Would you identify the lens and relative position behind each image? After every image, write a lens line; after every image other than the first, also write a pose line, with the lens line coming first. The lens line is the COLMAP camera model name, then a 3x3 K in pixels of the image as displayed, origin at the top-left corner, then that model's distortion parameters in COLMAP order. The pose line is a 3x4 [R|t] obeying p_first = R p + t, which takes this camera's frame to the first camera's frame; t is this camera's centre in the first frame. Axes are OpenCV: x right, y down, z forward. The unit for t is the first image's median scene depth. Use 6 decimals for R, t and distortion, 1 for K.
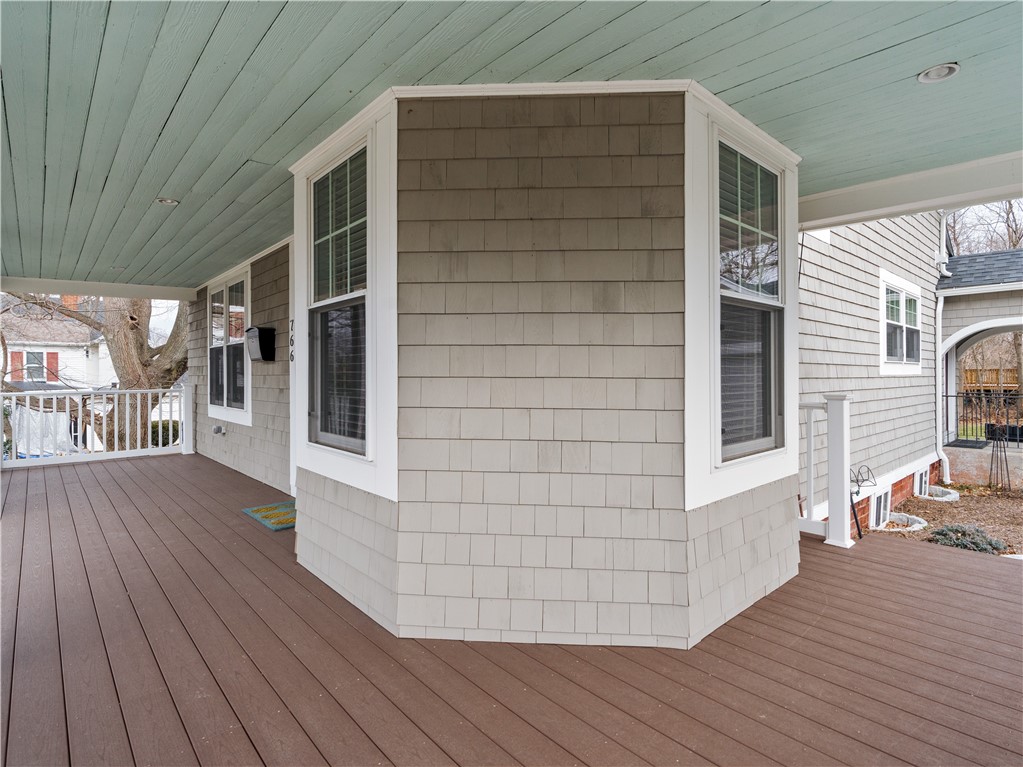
lens RADIAL K [[522.9, 0, 509.0], [0, 522.9, 384.5], [0, 0, 1]] dist [-0.002506, -0.000884]
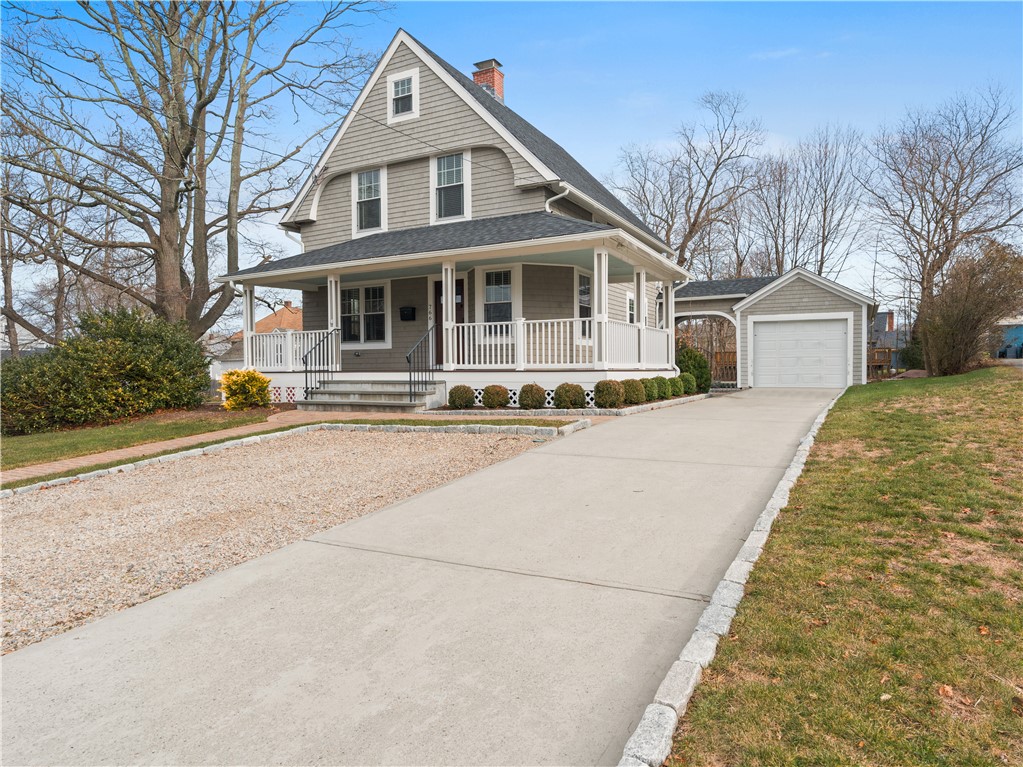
lens RADIAL K [[642.6, 0, 511.5], [0, 642.6, 383.5], [0, 0, 1]] dist [-0.000691, -0.000048]
pose [[0.939657, -0.008770, 0.342005, -2.342578], [0.009991, 0.999948, -0.001809, 0.592801], [-0.341971, 0.005117, 0.939697, -4.596648]]
